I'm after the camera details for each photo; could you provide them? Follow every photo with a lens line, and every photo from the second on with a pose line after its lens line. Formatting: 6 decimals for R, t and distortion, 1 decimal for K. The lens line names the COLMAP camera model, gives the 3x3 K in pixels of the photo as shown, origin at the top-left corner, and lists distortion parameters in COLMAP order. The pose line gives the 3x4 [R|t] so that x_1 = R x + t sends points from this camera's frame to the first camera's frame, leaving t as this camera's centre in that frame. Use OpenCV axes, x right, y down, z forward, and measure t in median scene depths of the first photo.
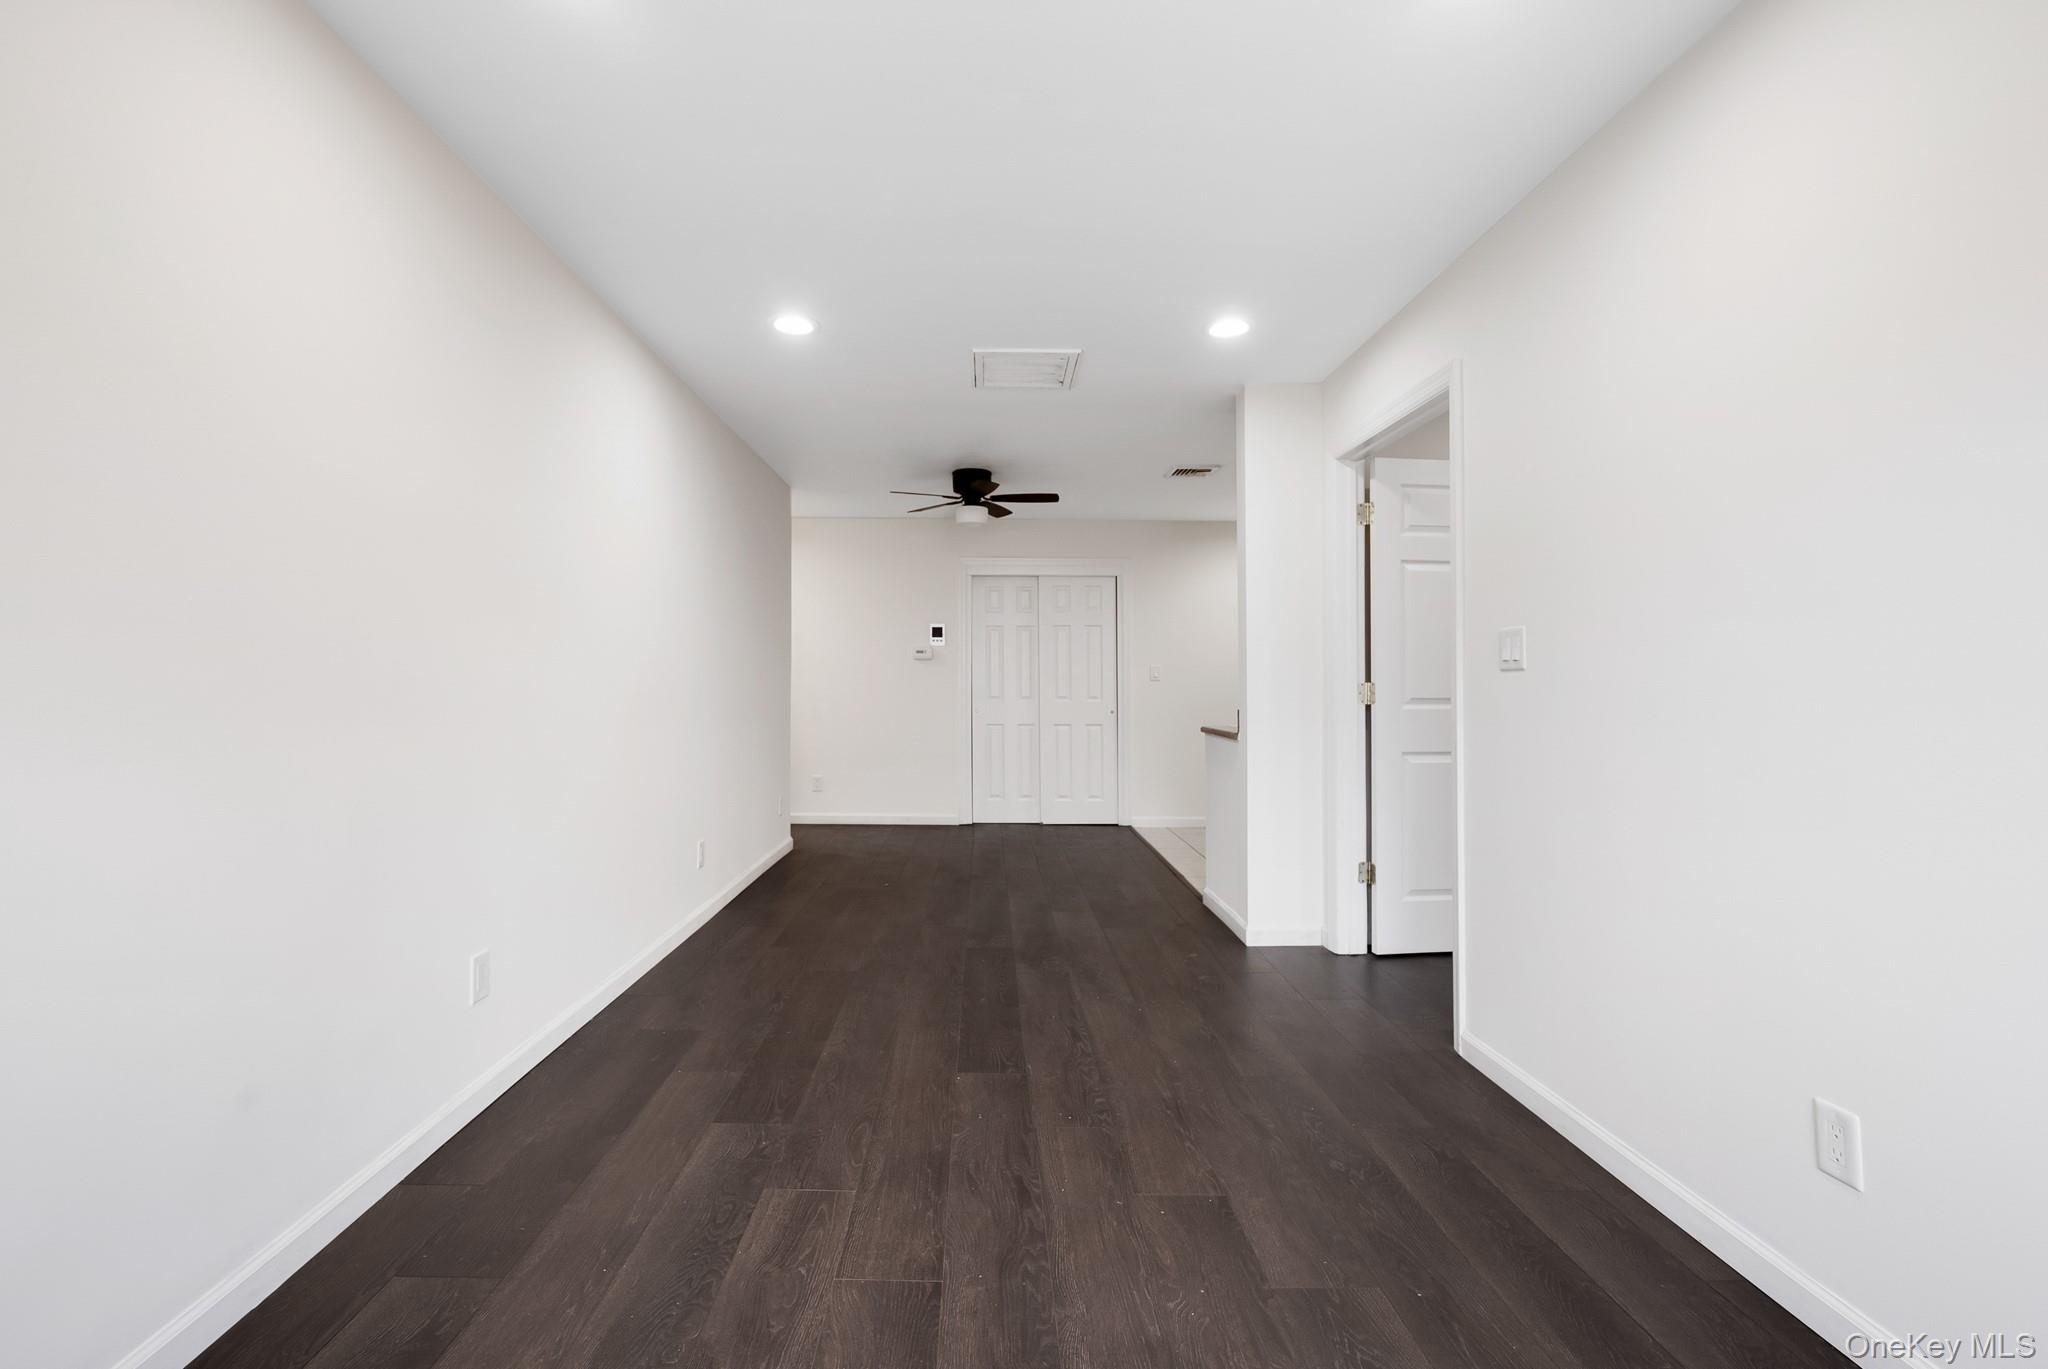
lens RADIAL K [[885.7, 0, 984.4], [0, 885.7, 687.2], [0, 0, 1]] dist [-0.000082, 0.000128]
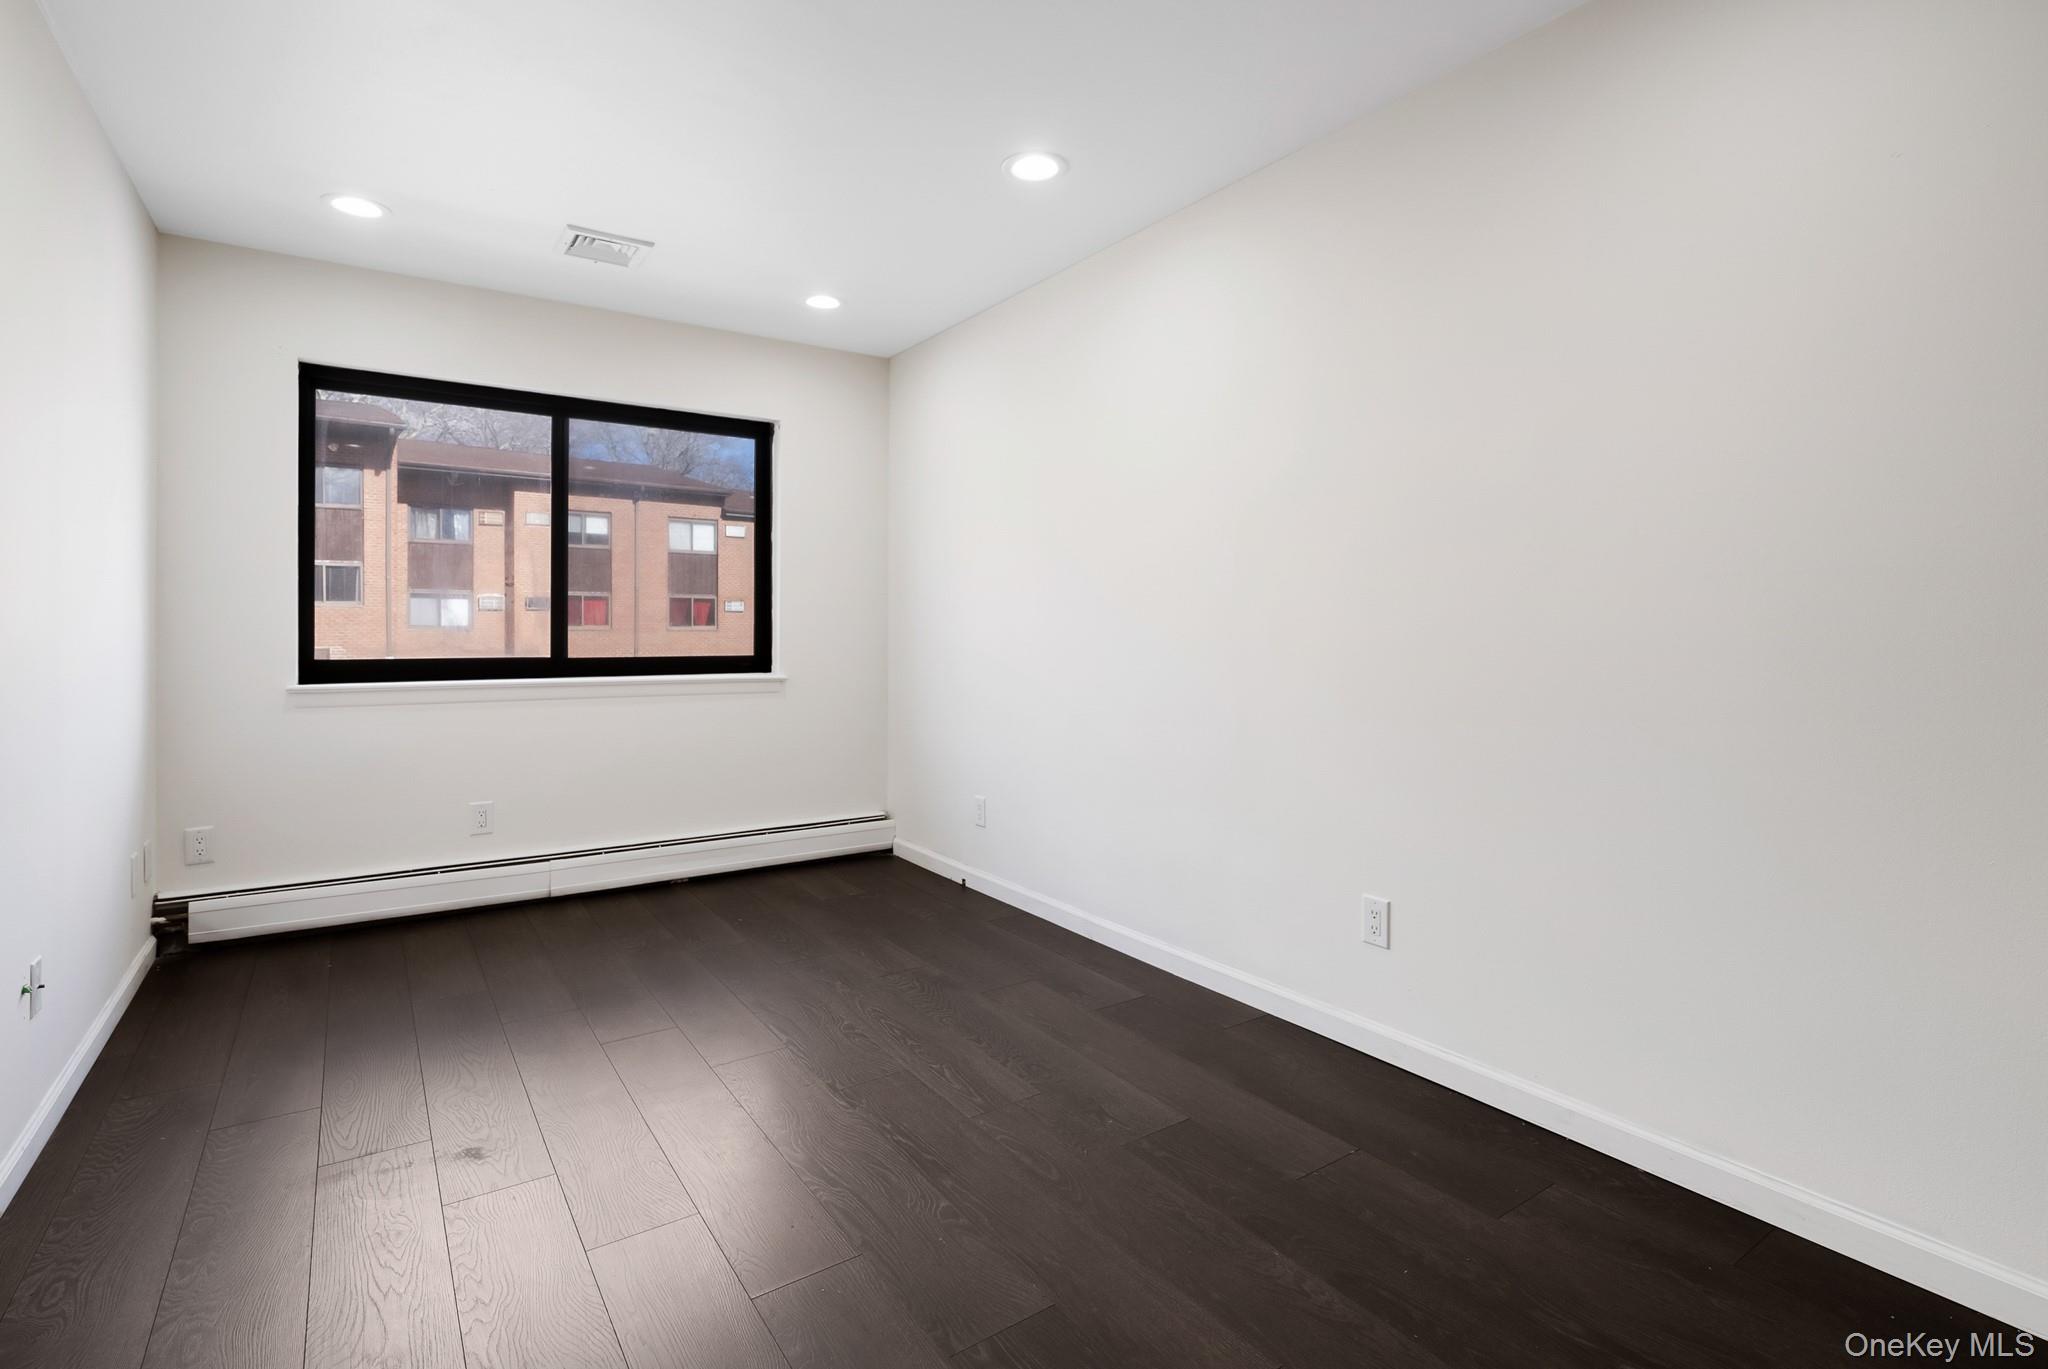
lens RADIAL K [[965.7, 0, 1045.5], [0, 965.7, 634.5], [0, 0, 1]] dist [-0.005210, 0.002974]
pose [[-0.813630, -0.005967, -0.581353, 0.294784], [-0.006749, 0.999977, -0.000818, 0.002812], [0.581344, 0.003258, -0.813651, 1.319016]]
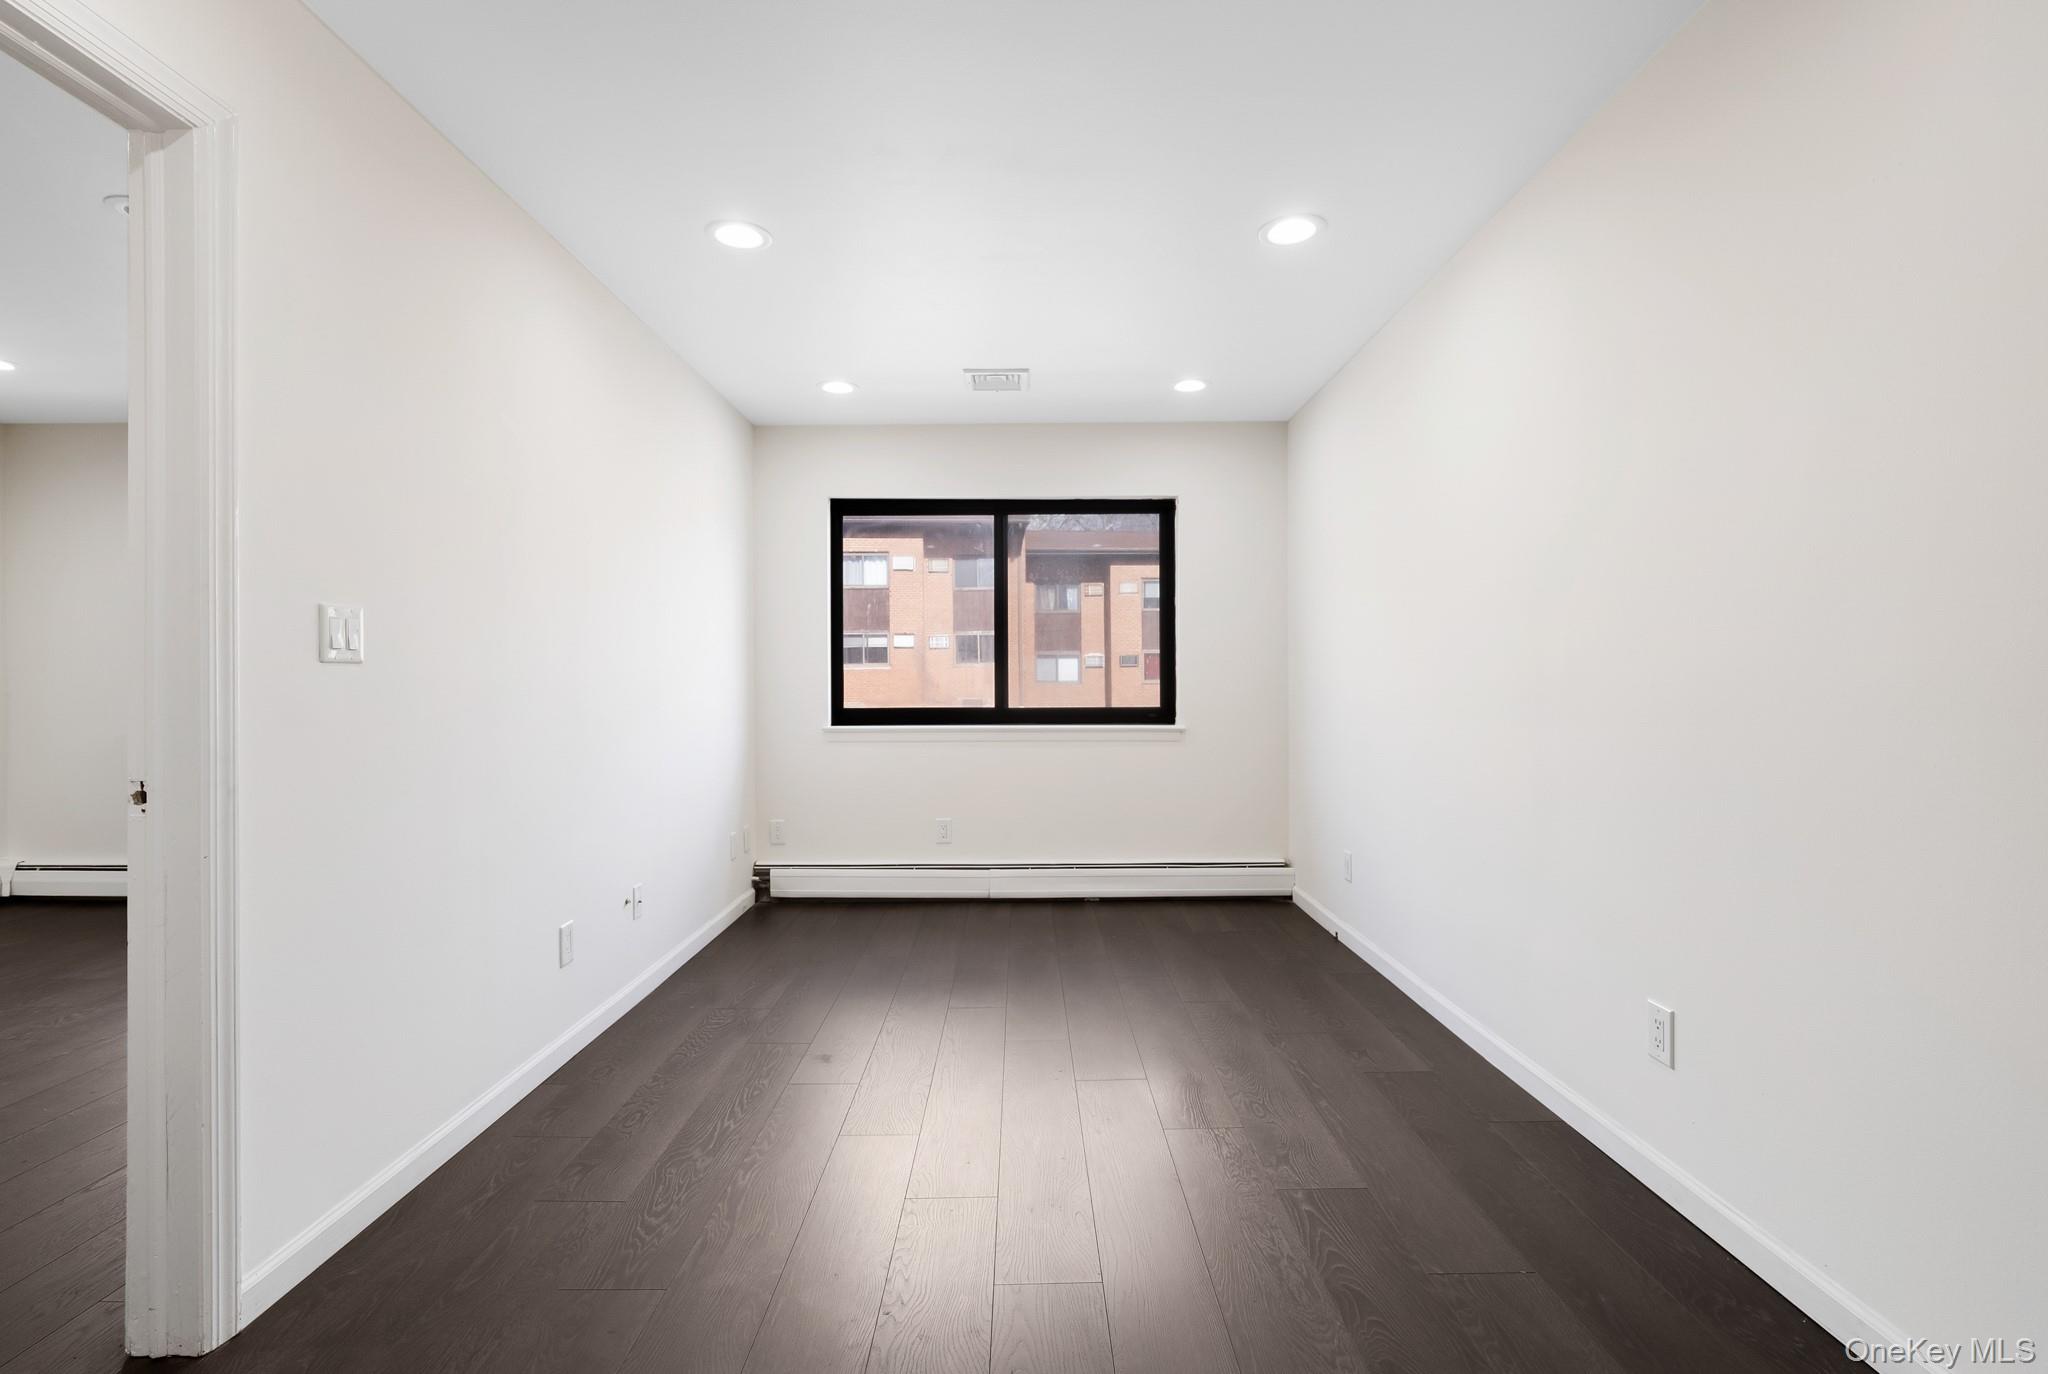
lens RADIAL K [[965.7, 0, 1031.4], [0, 965.7, 681.3], [0, 0, 1]] dist [-0.005210, 0.002974]
pose [[-0.999964, -0.003354, -0.007799, 0.019223], [-0.003316, 0.999982, -0.004905, -0.000247], [0.007815, -0.004879, -0.999958, 1.510002]]
